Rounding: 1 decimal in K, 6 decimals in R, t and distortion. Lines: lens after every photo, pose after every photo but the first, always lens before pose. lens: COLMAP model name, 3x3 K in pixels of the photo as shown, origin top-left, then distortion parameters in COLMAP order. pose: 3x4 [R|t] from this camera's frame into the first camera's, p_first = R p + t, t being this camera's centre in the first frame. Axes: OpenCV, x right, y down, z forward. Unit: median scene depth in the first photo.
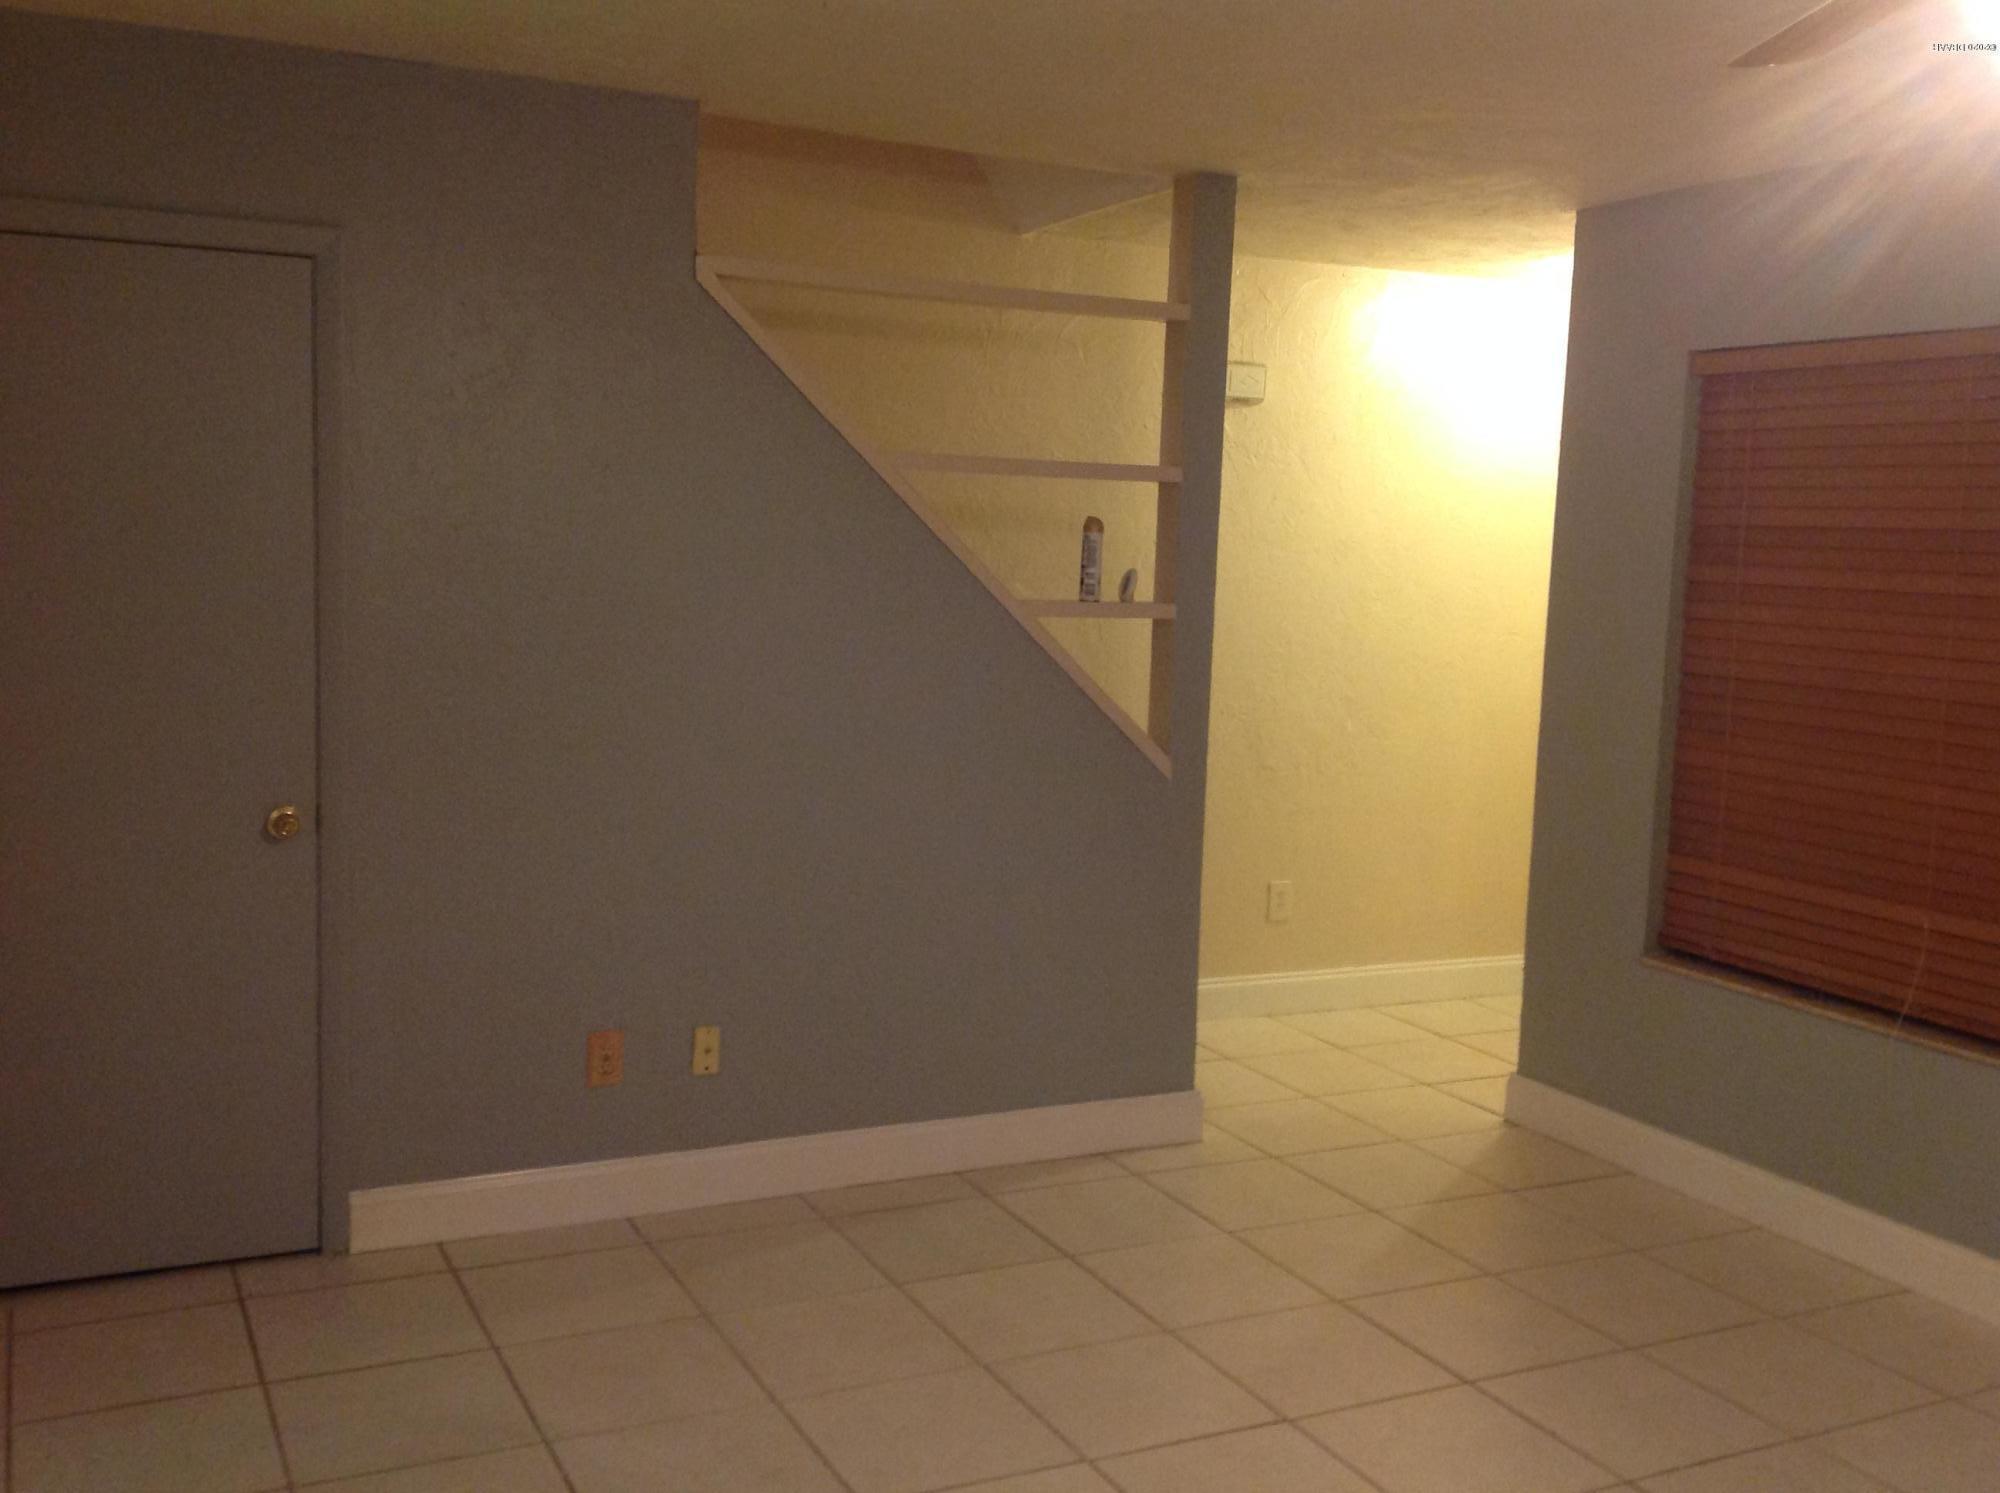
lens RADIAL K [[1963.1, 0, 999.6], [0, 1963.1, 750.0], [0, 0, 1]] dist [0.014637, 0.000000]
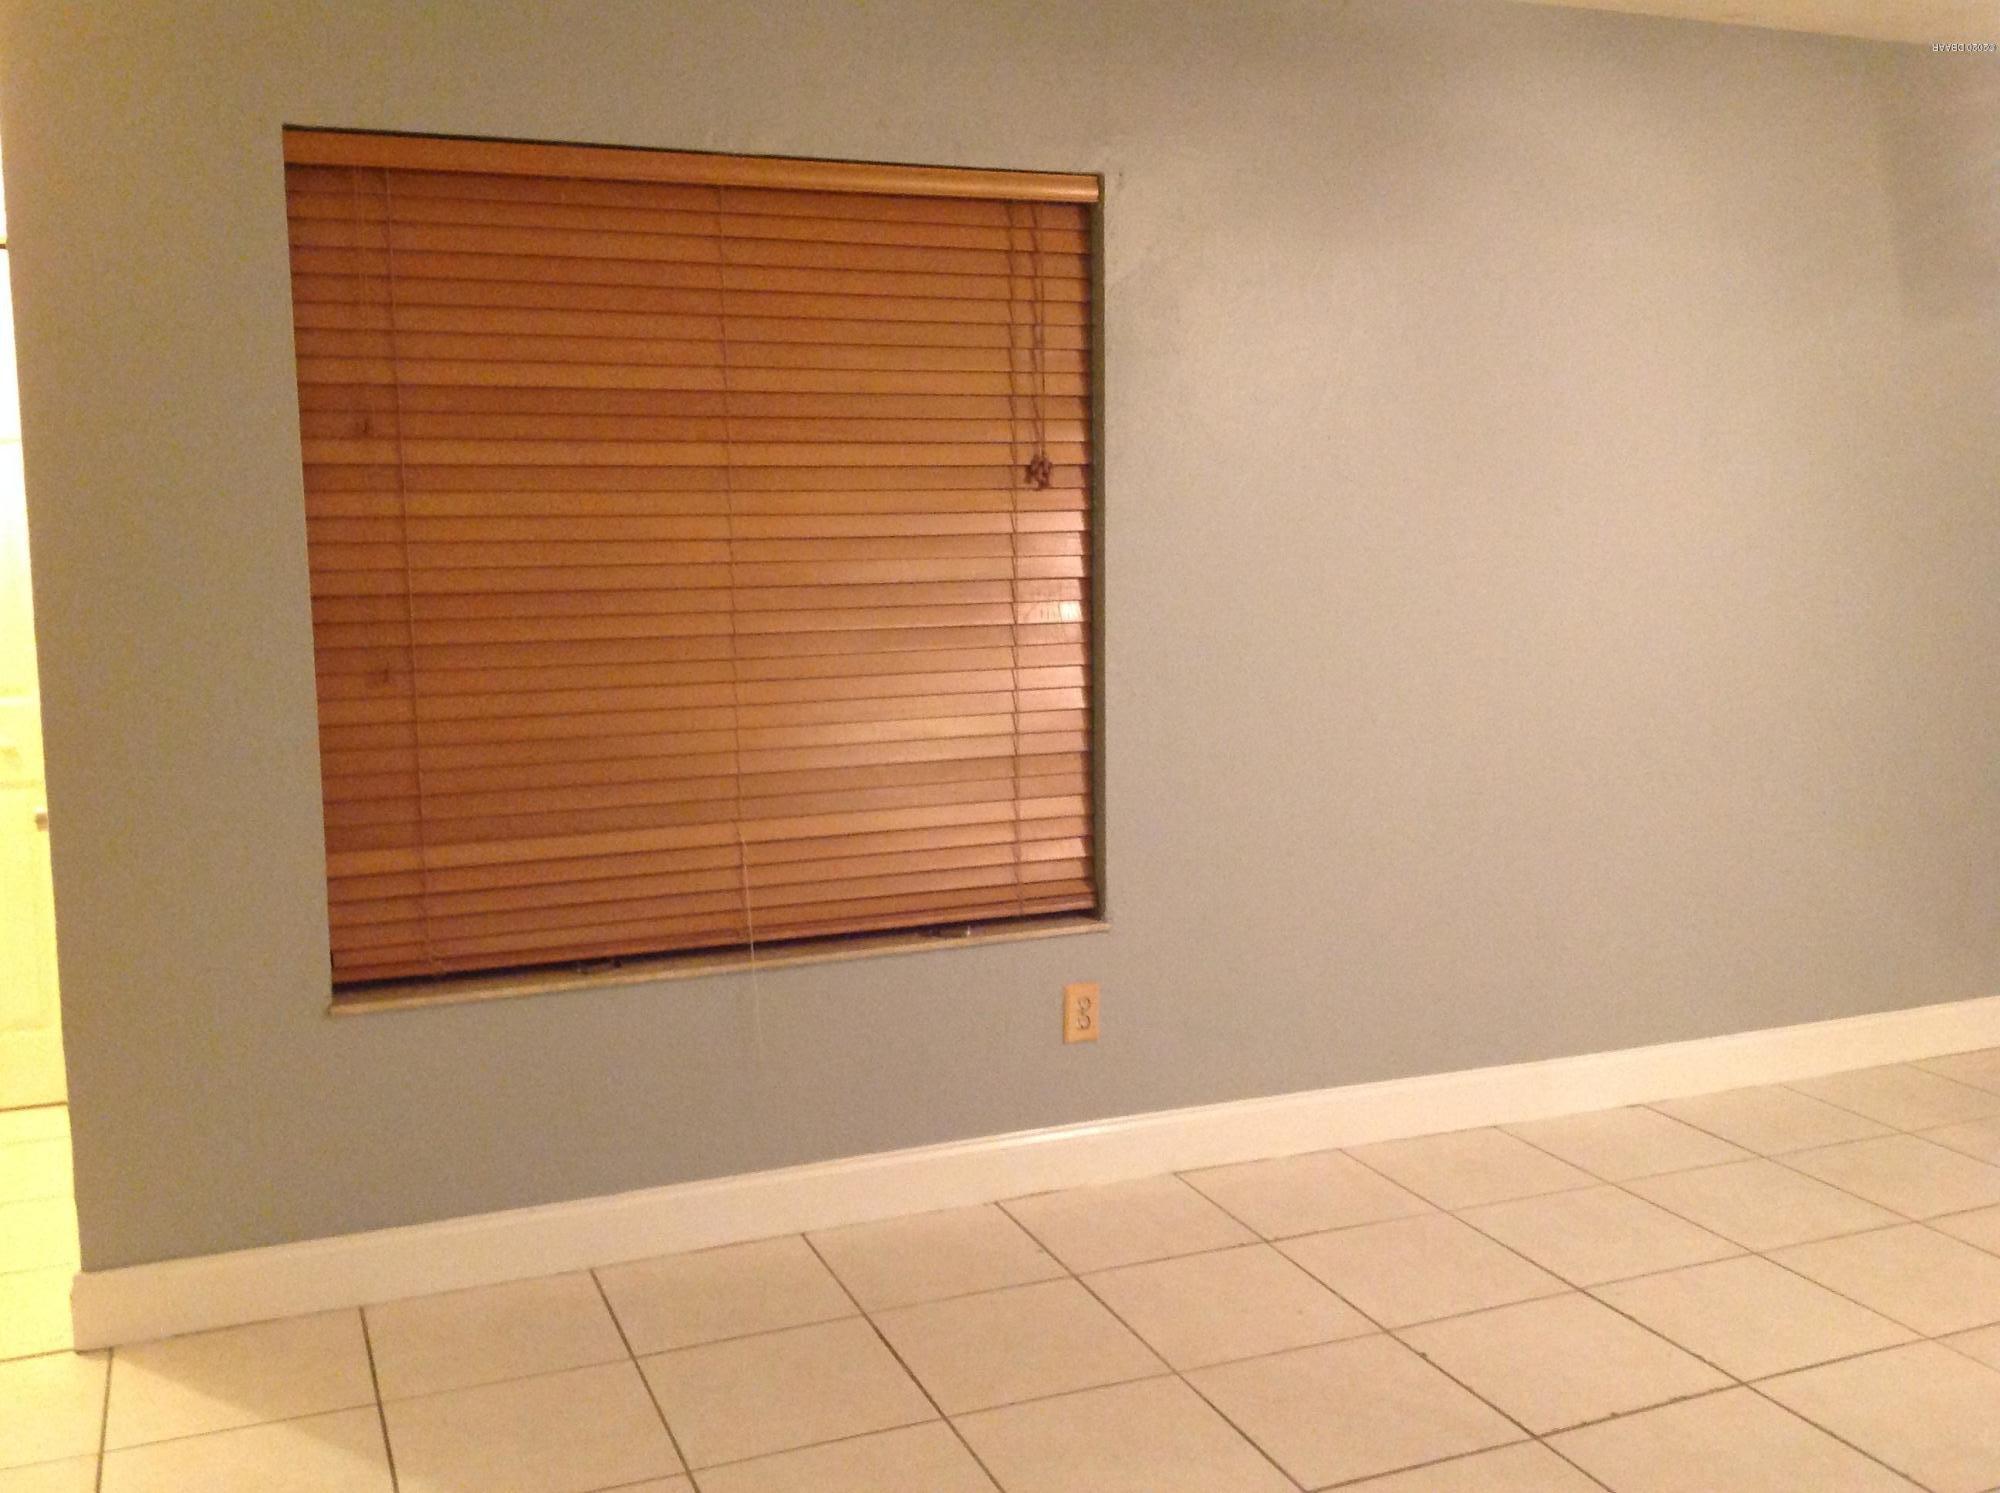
lens RADIAL K [[1963.1, 0, 1001.9], [0, 1963.1, 739.0], [0, 0, 1]] dist [0.014637, 0.000000]
pose [[0.081214, -0.180032, 0.980302, -0.334251], [0.127729, 0.977321, 0.168903, -0.078714], [-0.988478, 0.111495, 0.102367, 0.710596]]
